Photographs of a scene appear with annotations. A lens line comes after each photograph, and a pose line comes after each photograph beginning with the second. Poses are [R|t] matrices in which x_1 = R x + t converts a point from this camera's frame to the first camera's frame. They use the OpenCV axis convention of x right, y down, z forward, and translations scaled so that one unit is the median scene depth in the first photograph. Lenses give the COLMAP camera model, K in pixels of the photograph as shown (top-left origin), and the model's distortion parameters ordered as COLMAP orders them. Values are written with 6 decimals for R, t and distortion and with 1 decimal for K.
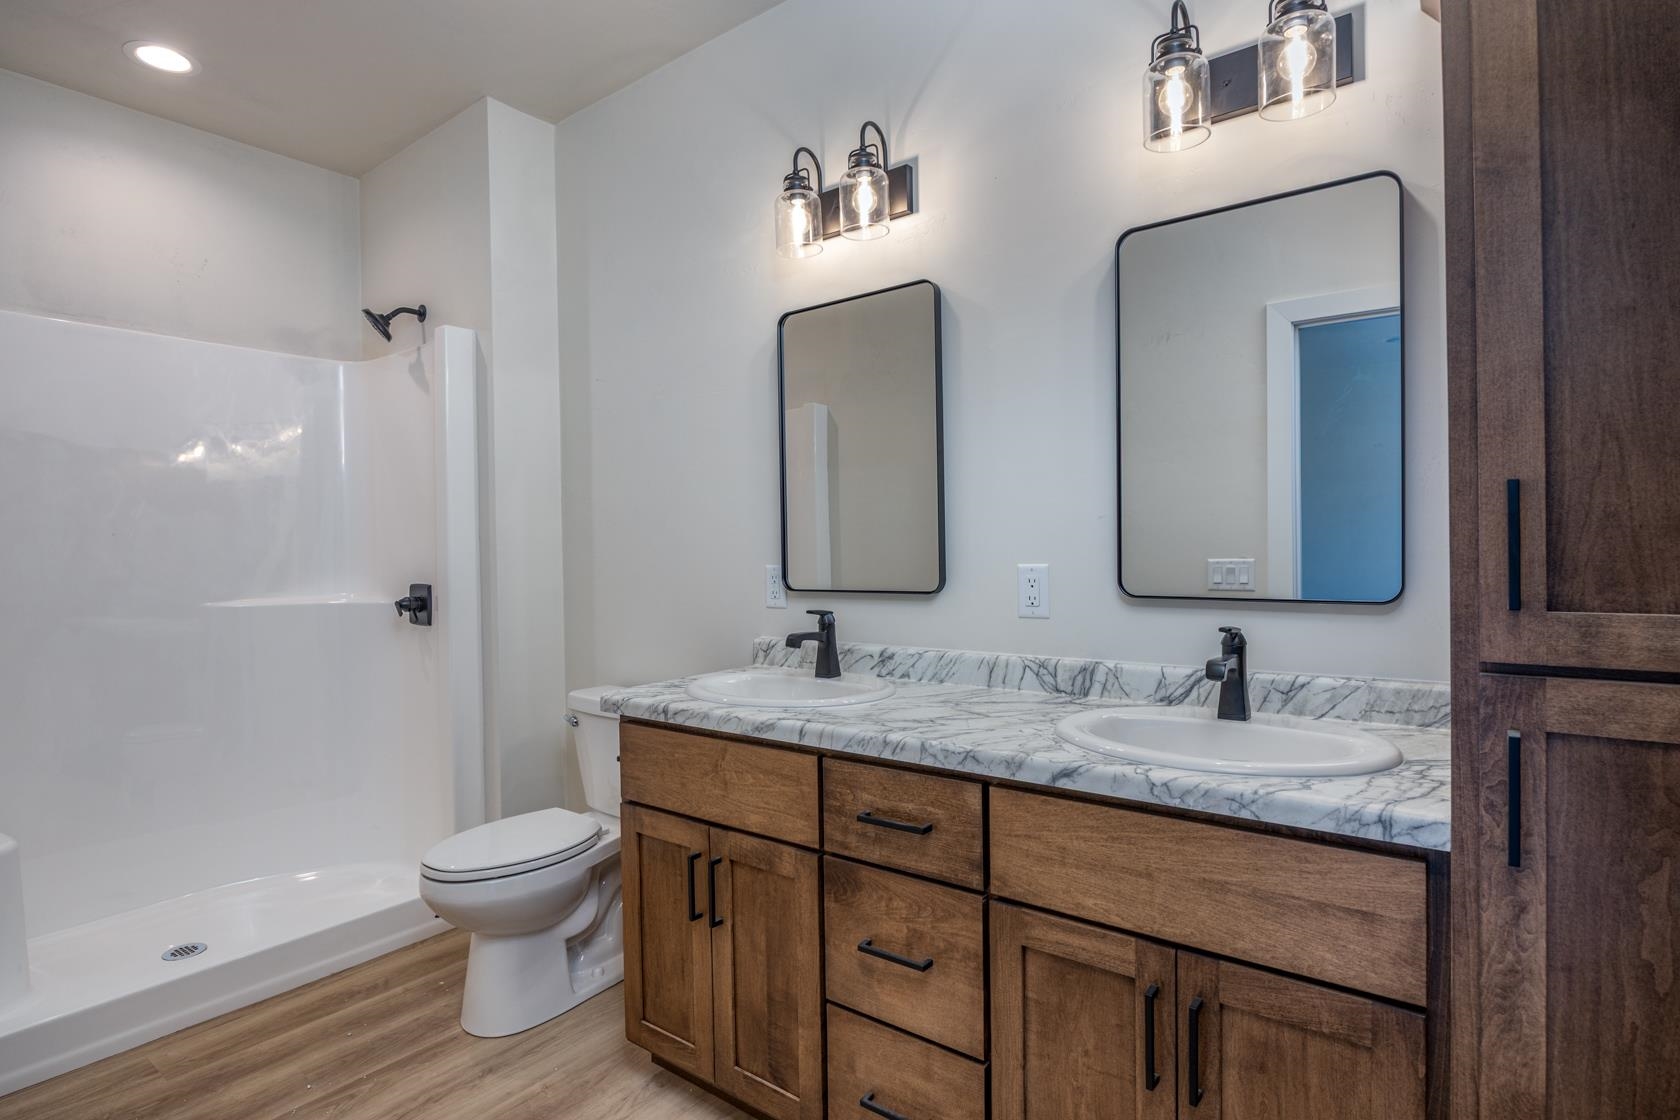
lens RADIAL K [[874.9, 0, 838.1], [0, 874.9, 555.6], [0, 0, 1]] dist [-0.001466, 0.000474]
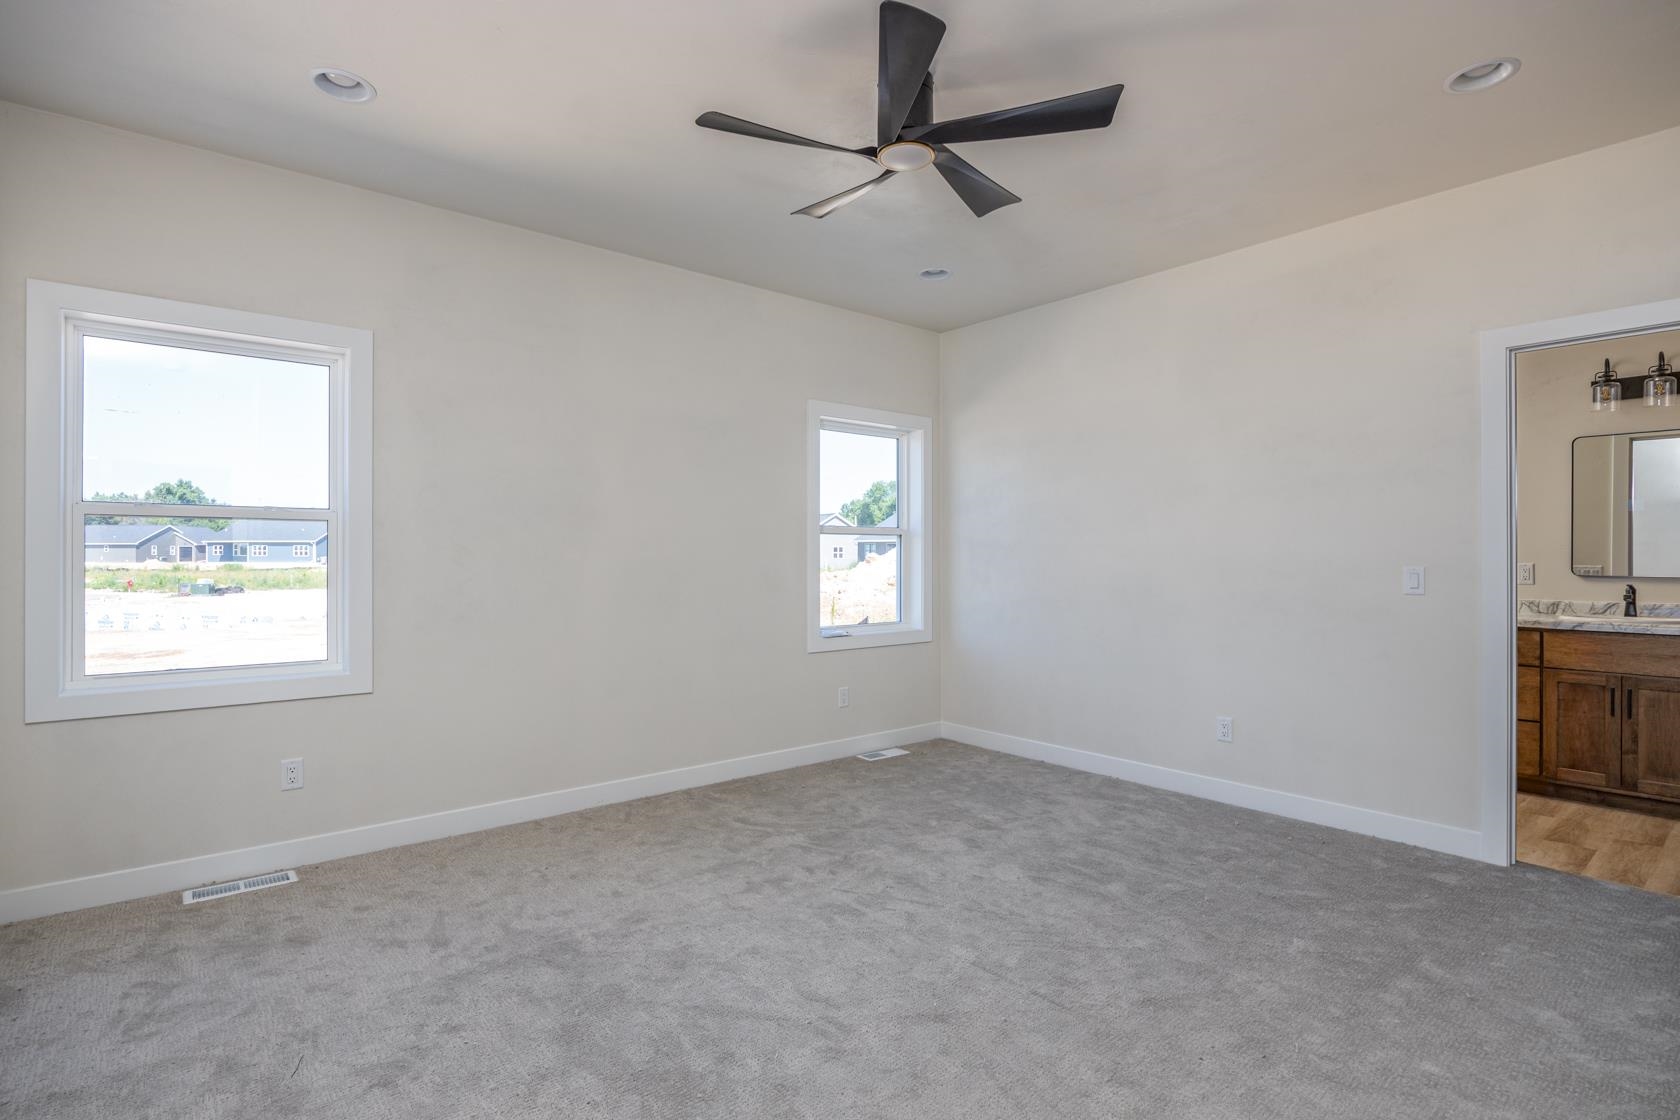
lens RADIAL K [[847.7, 0, 839.9], [0, 847.7, 559.8], [0, 0, 1]] dist [-0.003766, -0.000676]
pose [[0.976414, 0.014001, -0.215453, -1.618306], [-0.015422, 0.999869, -0.004917, 0.060270], [0.215356, 0.008124, 0.976502, -2.462930]]
